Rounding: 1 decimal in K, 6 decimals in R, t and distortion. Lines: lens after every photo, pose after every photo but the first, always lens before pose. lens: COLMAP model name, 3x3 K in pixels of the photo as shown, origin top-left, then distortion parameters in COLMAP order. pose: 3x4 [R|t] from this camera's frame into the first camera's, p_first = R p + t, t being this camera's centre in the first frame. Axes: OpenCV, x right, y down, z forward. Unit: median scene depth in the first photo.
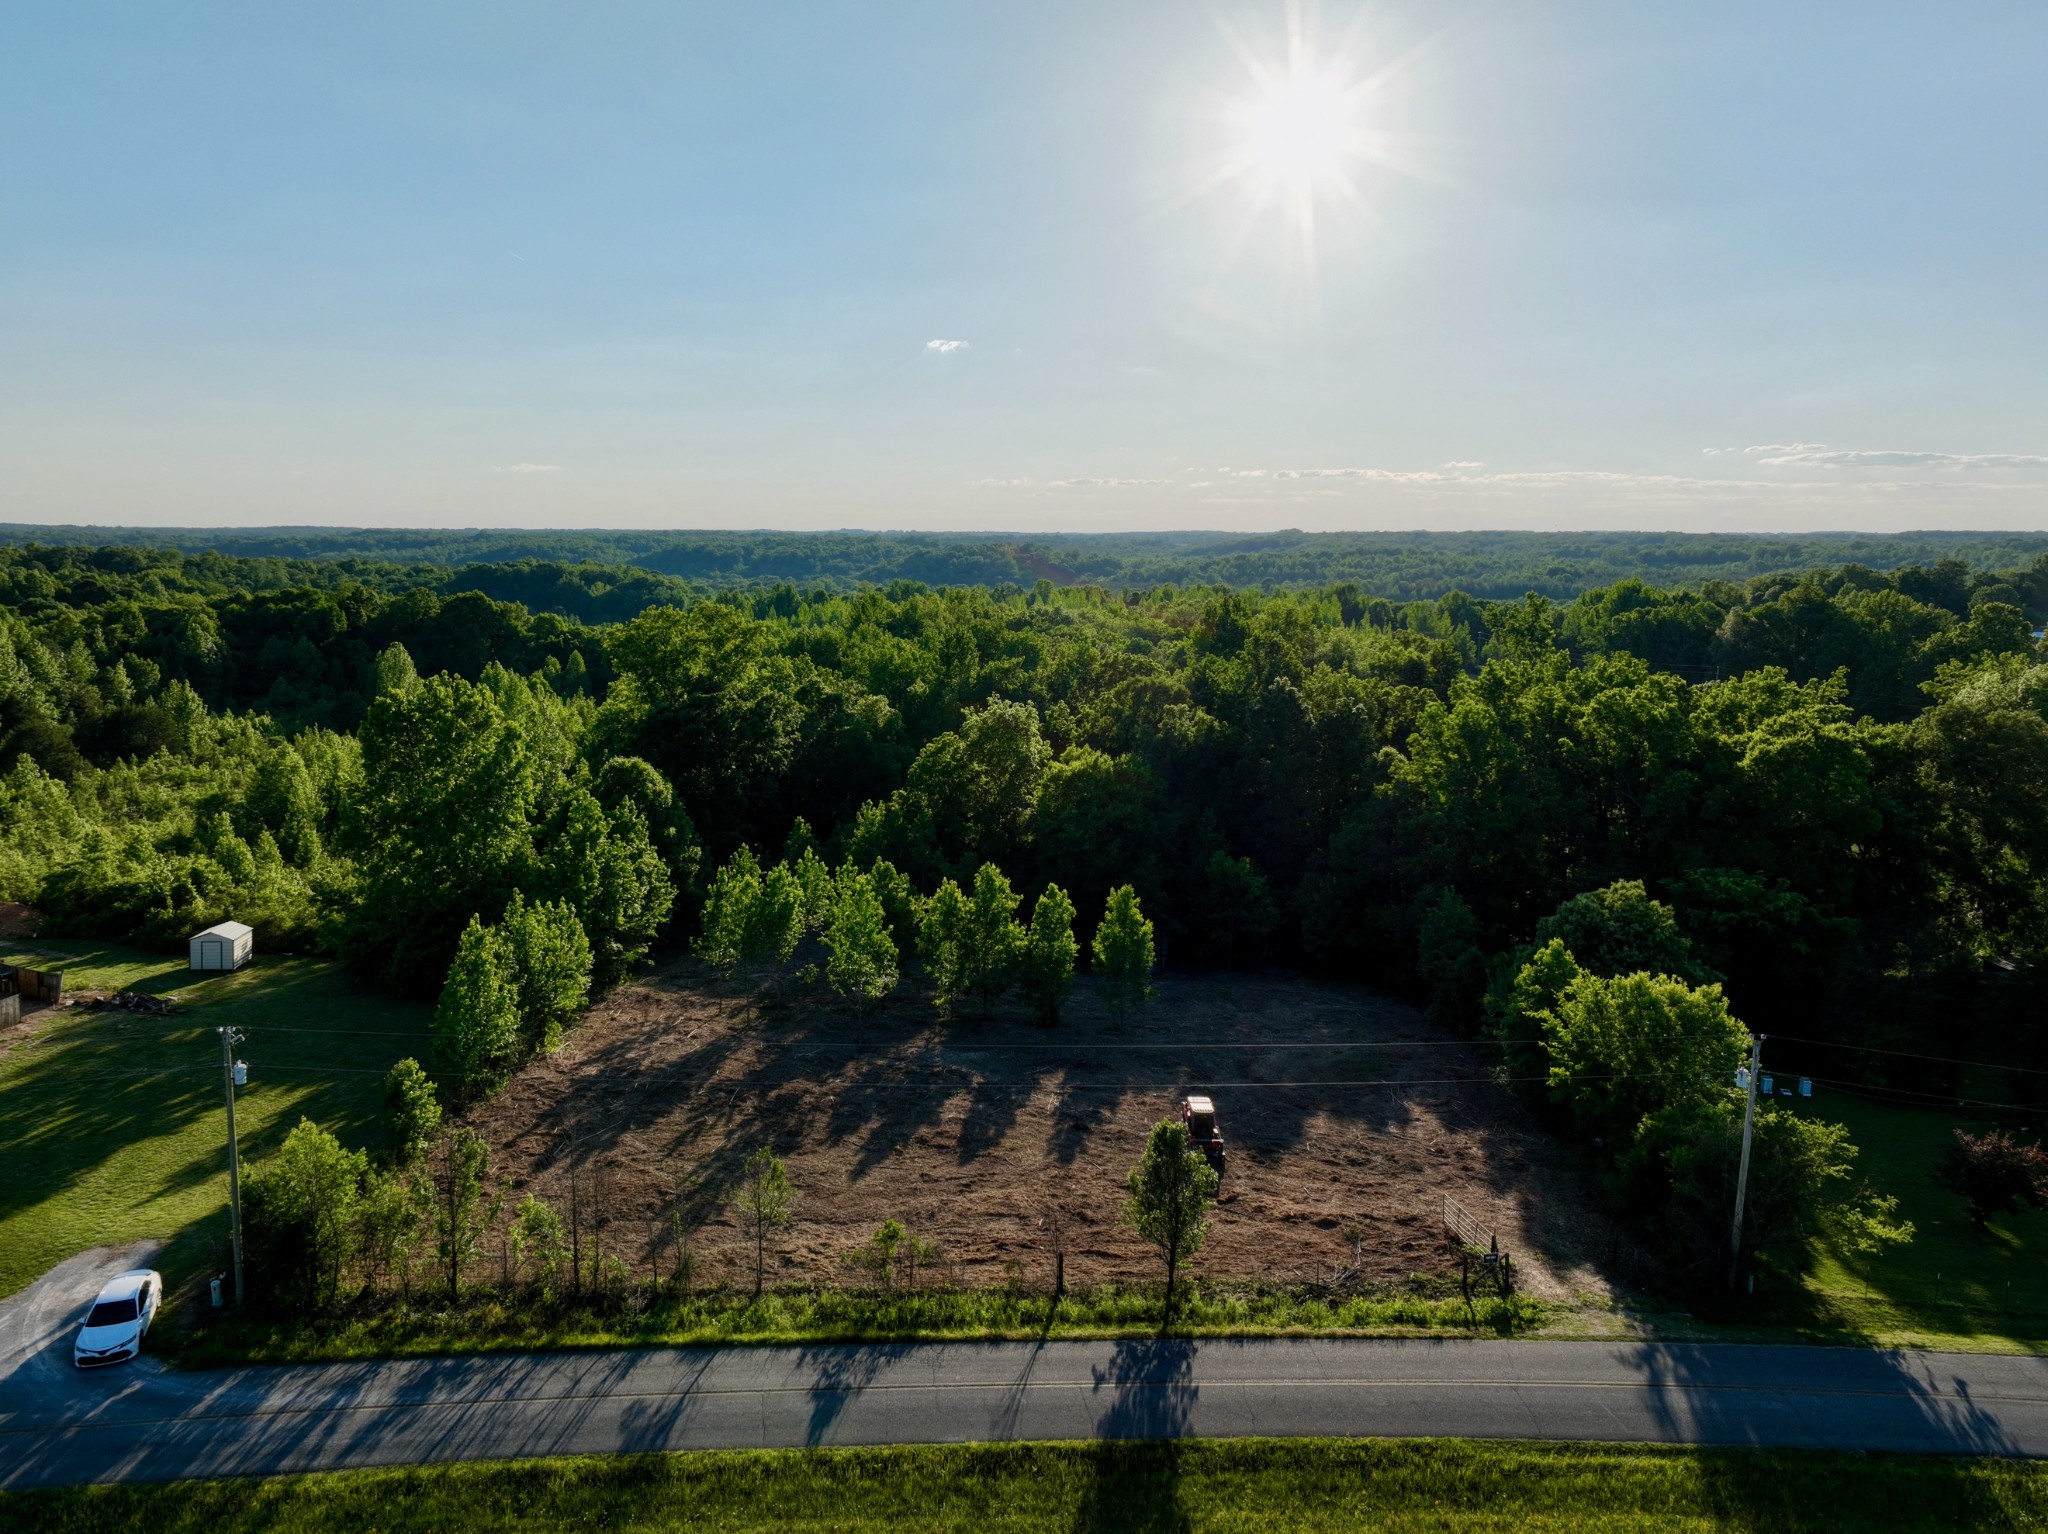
lens RADIAL K [[1454.9, 0, 1024.0], [0, 1454.9, 767.0], [0, 0, 1]] dist [0.013245, -0.001379]
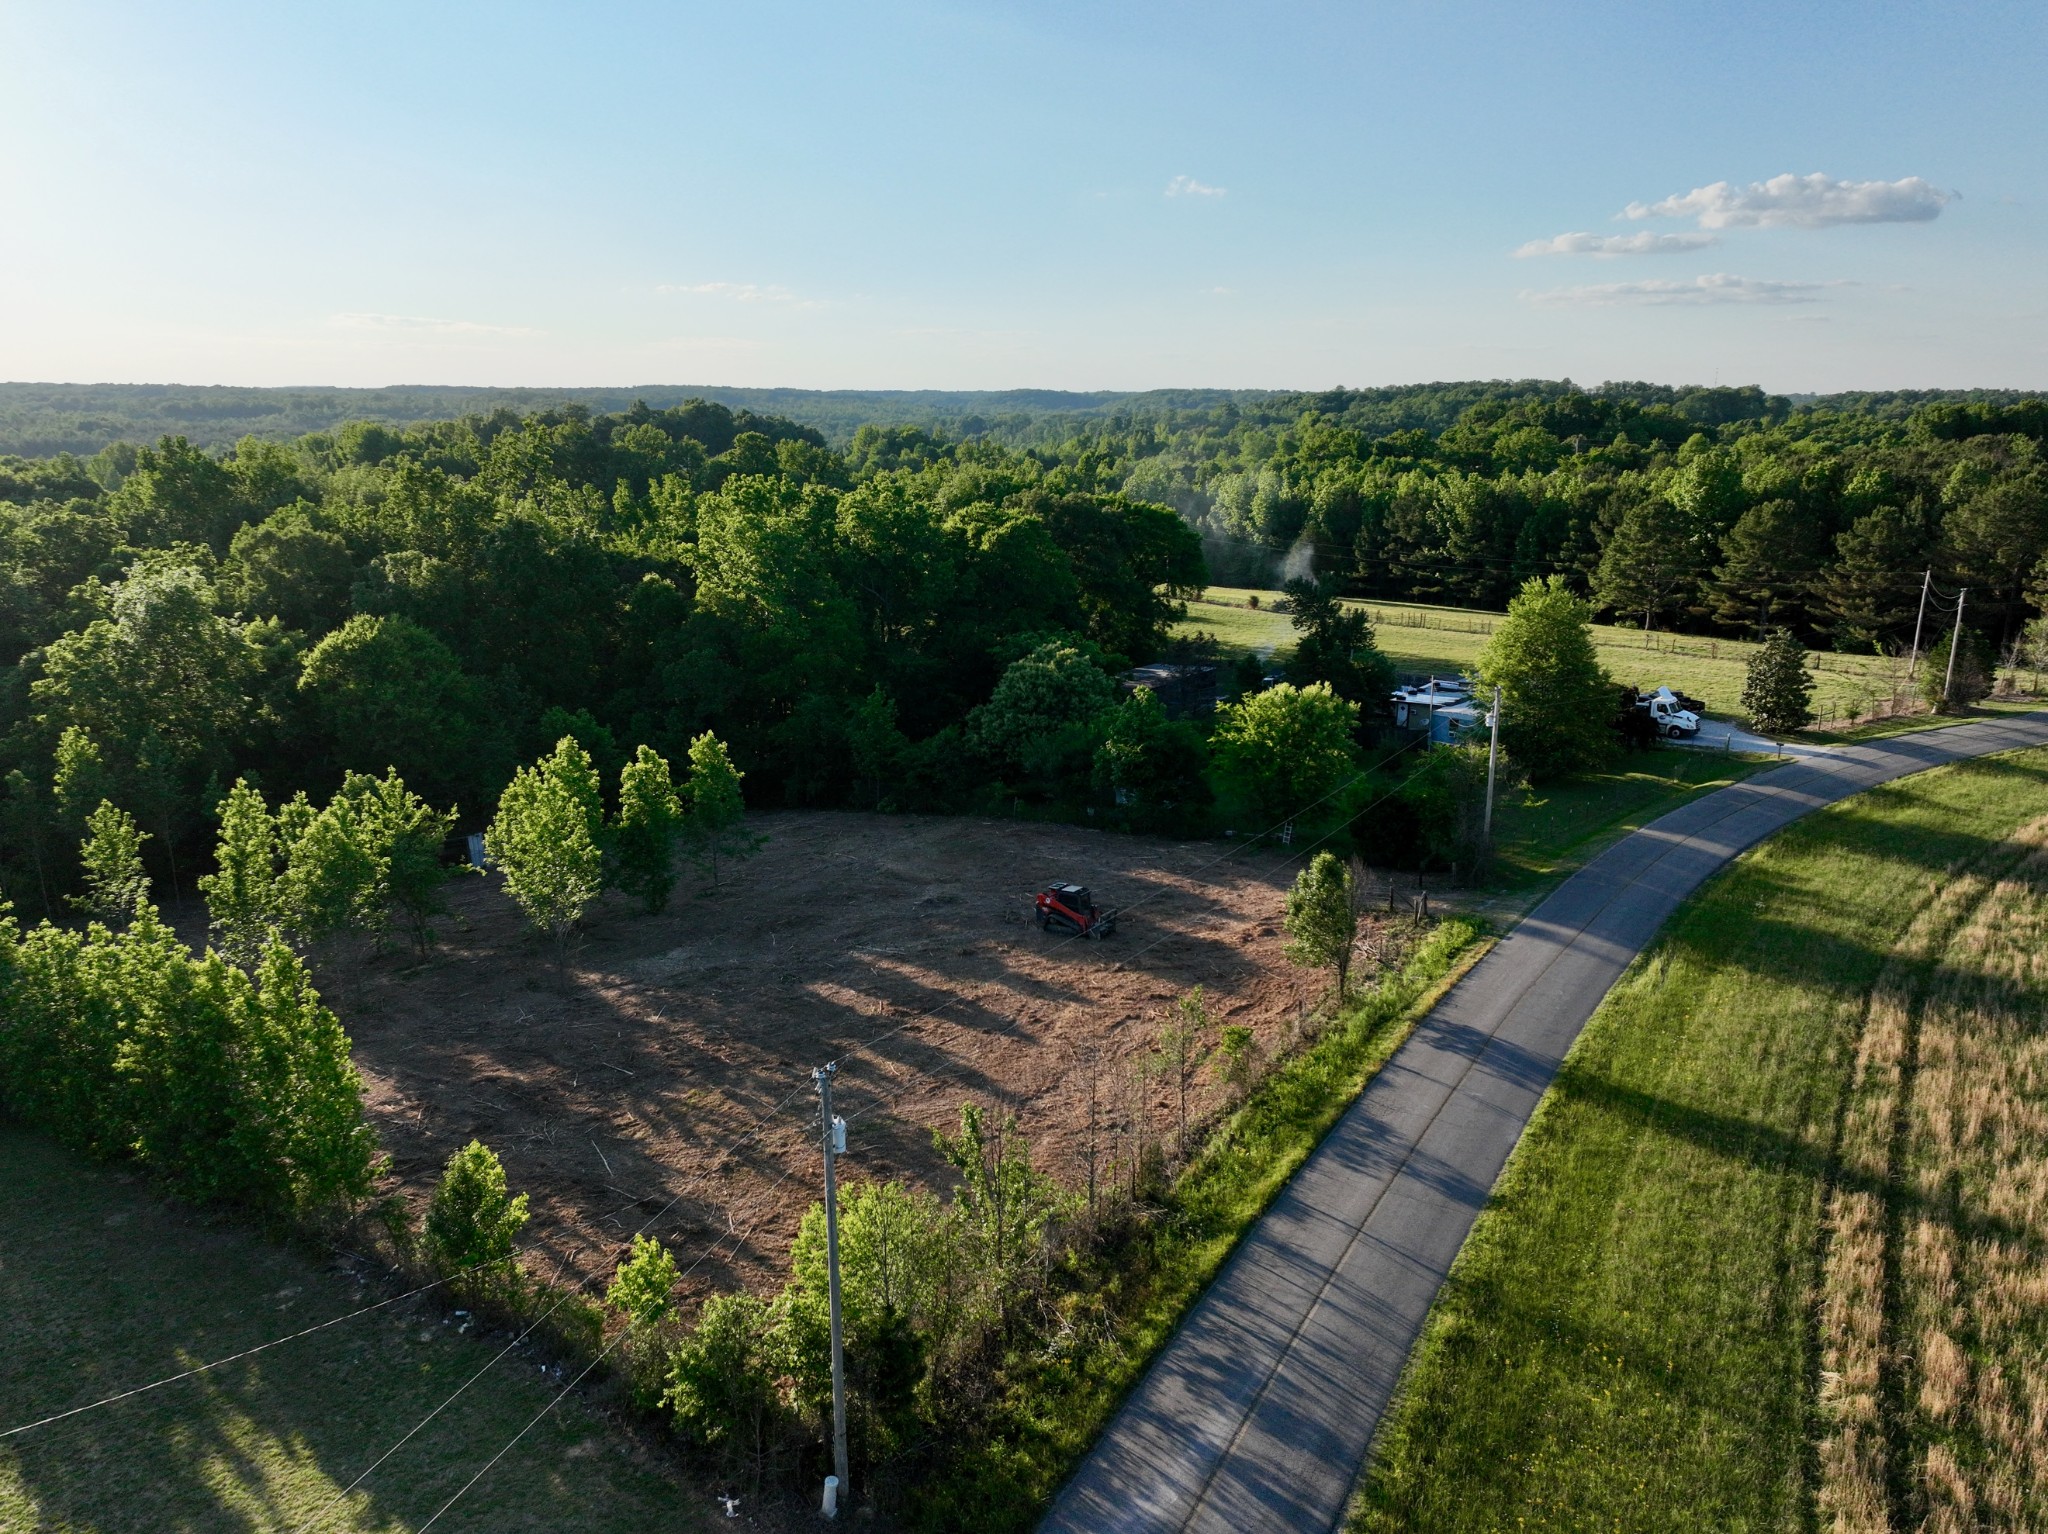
lens RADIAL K [[1454.9, 0, 1024.0], [0, 1454.9, 767.0], [0, 0, 1]] dist [0.013245, -0.001379]
pose [[0.576601, -0.218941, 0.787144, -0.928250], [0.144500, 0.975566, 0.165501, -0.036239], [-0.804146, 0.018314, 0.594149, 0.563729]]
